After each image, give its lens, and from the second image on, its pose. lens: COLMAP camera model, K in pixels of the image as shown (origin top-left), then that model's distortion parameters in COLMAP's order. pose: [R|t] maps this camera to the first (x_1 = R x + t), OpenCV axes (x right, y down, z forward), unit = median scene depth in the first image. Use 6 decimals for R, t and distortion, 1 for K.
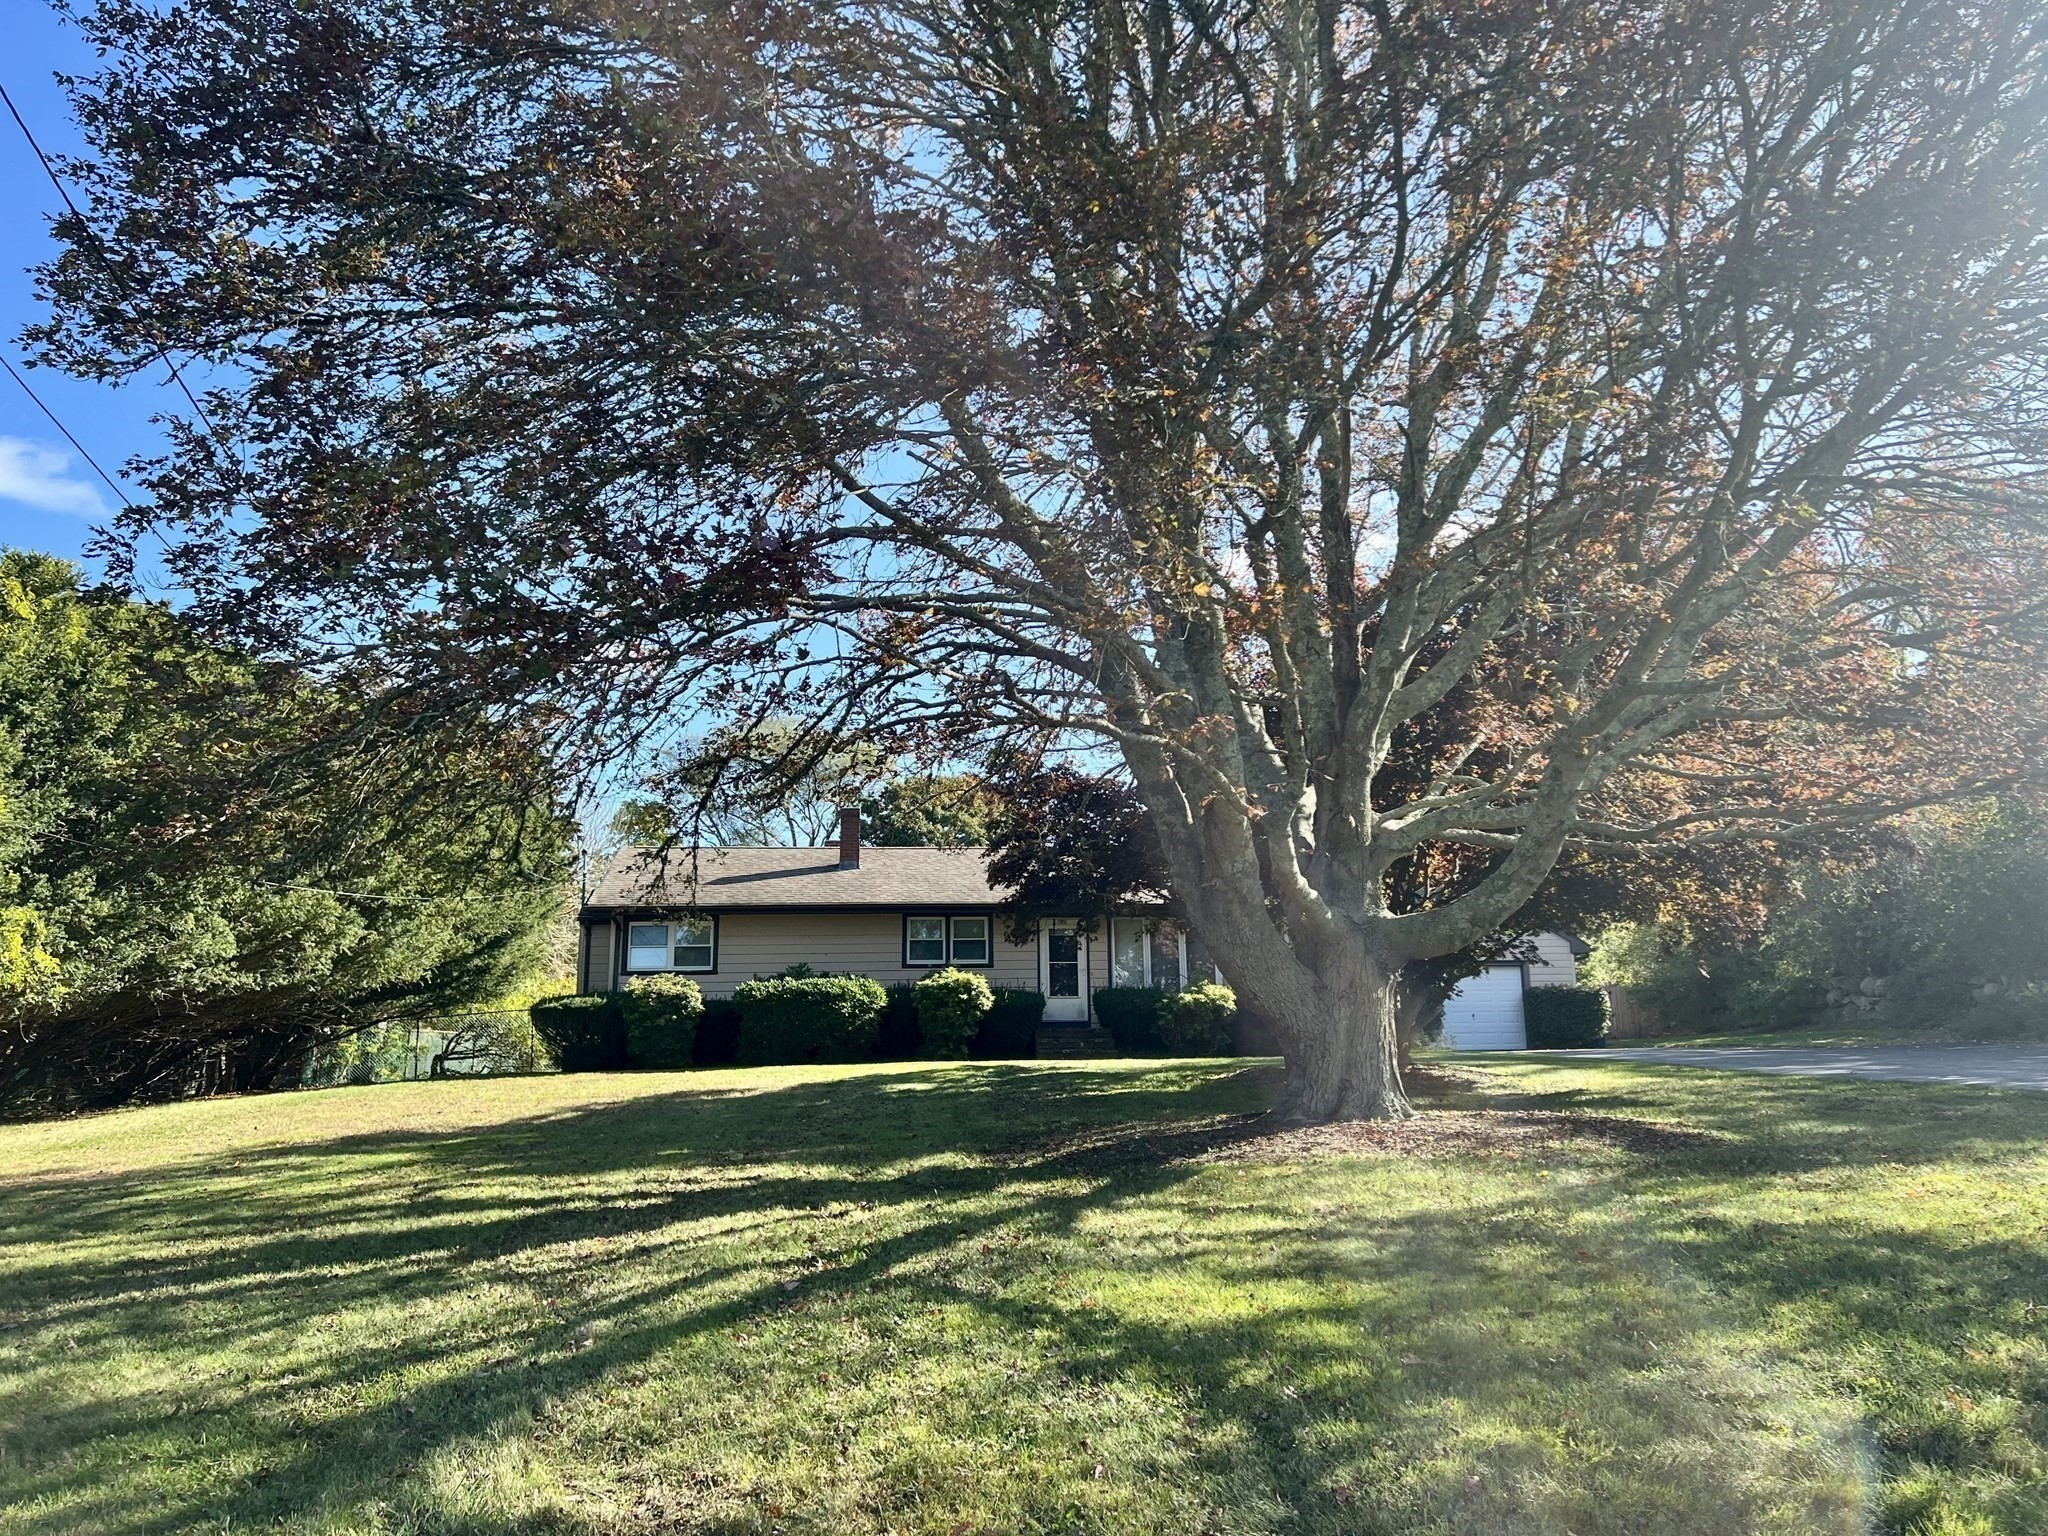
lens RADIAL K [[1514.7, 0, 999.1], [0, 1514.7, 760.0], [0, 0, 1]] dist [0.090068, -0.079487]
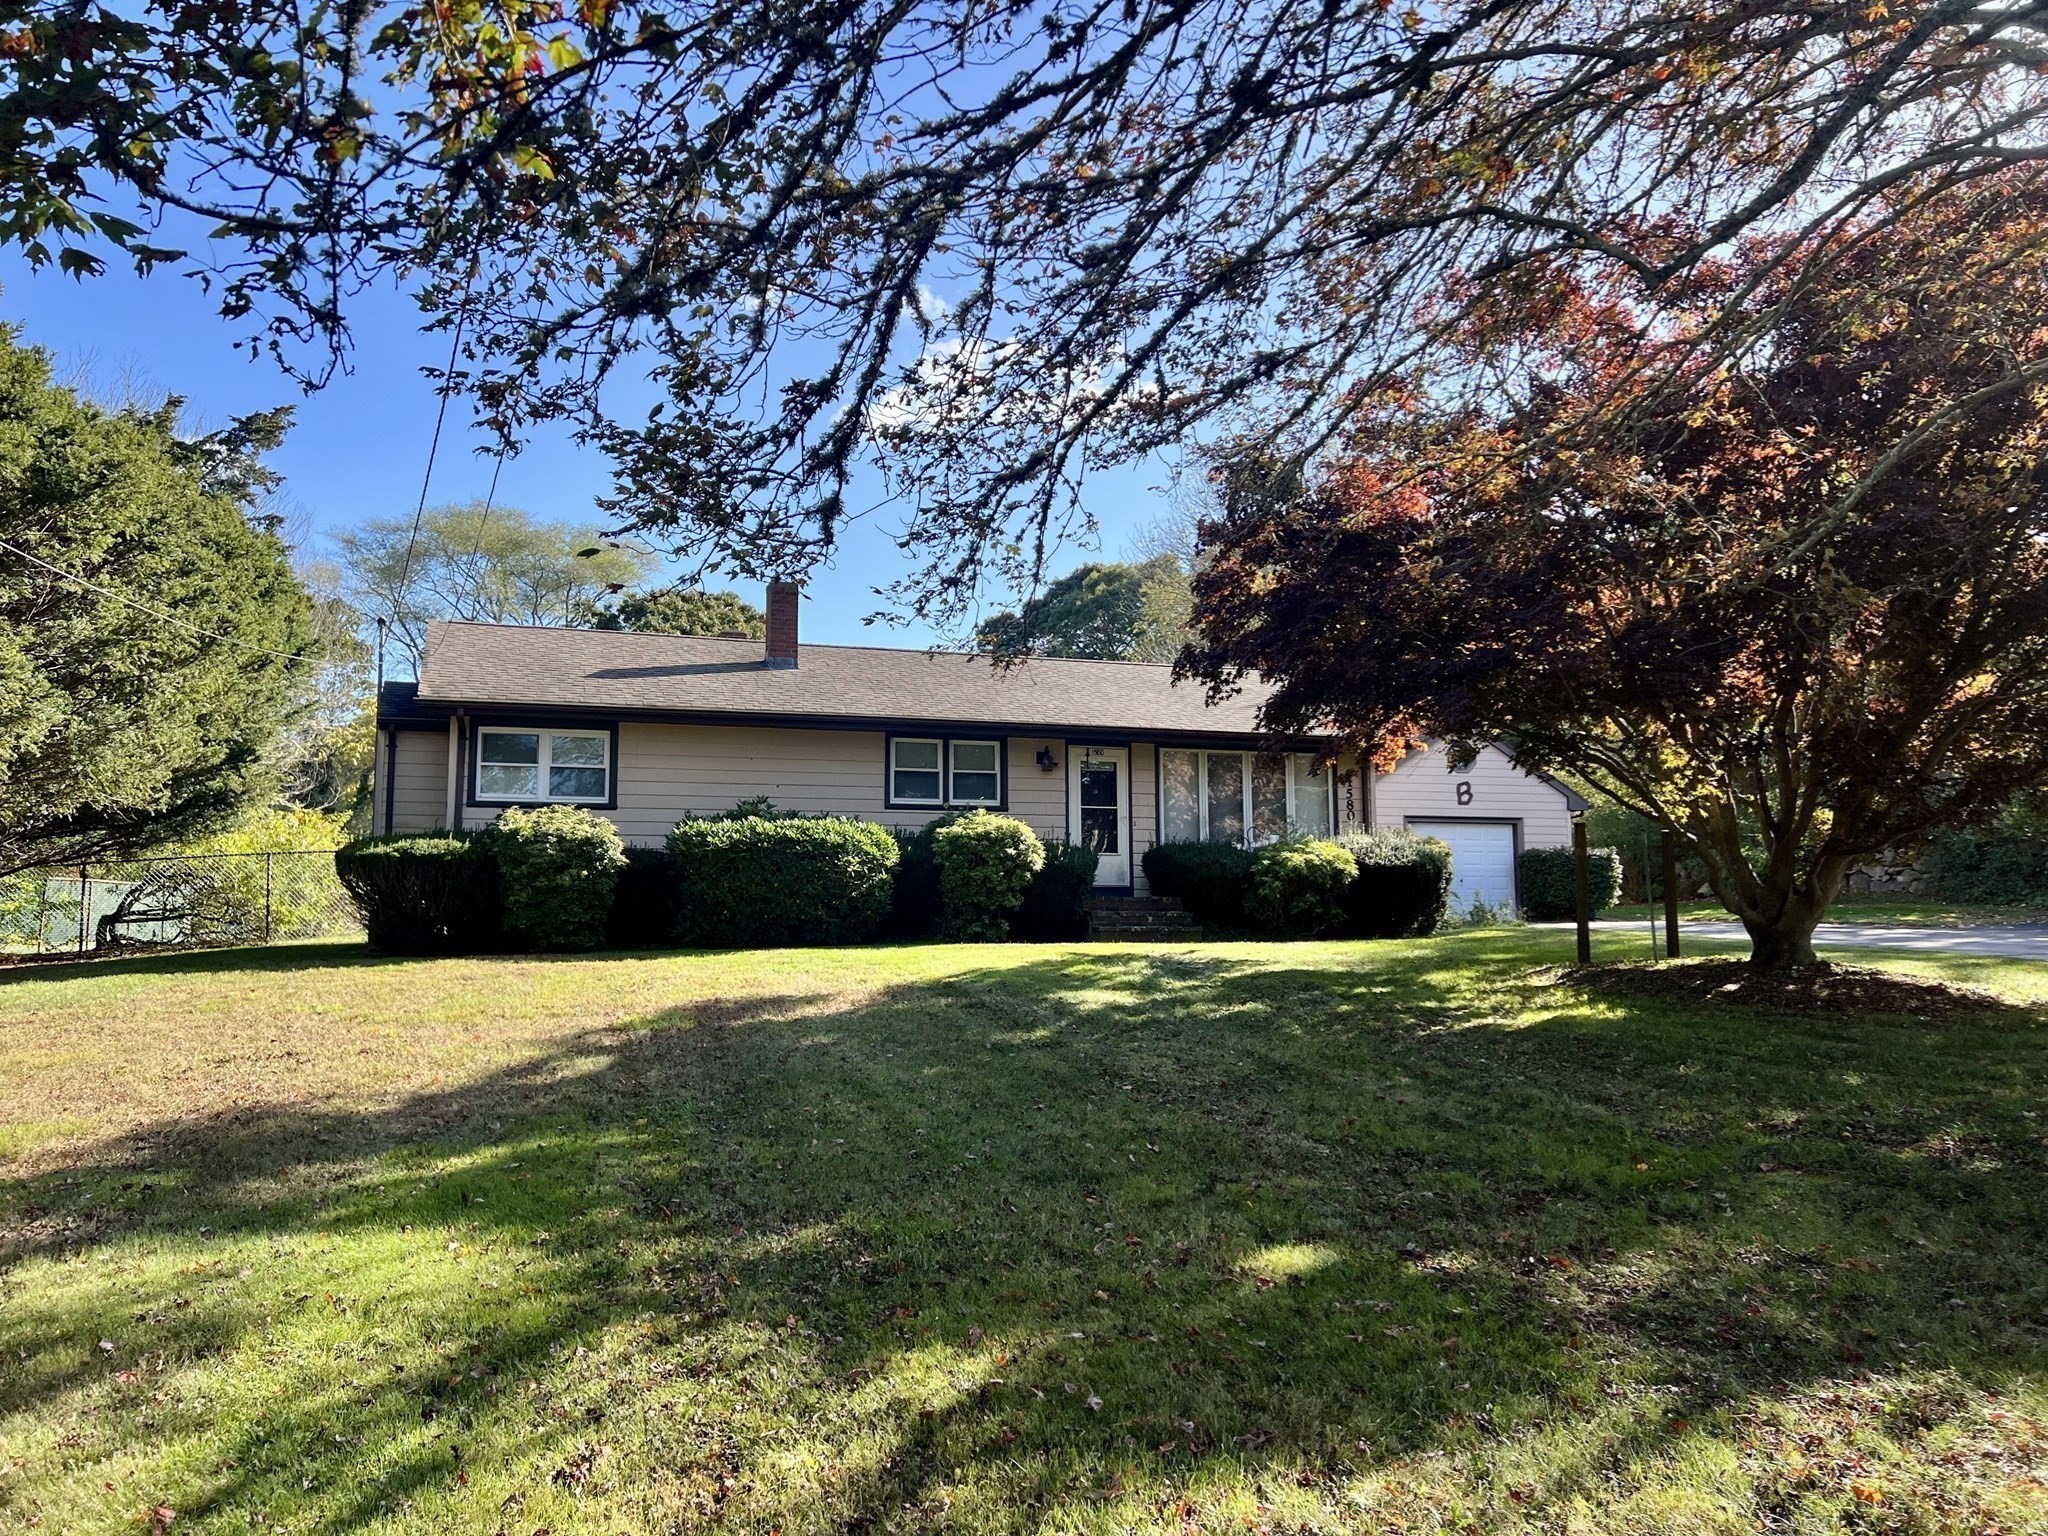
lens RADIAL K [[1514.7, 0, 999.1], [0, 1514.7, 760.0], [0, 0, 1]] dist [0.090068, -0.079487]
pose [[0.971506, 0.033959, 0.234568, -0.143579], [-0.056376, 0.994387, 0.089532, 0.038785], [-0.230211, -0.100205, 0.967968, 0.246647]]
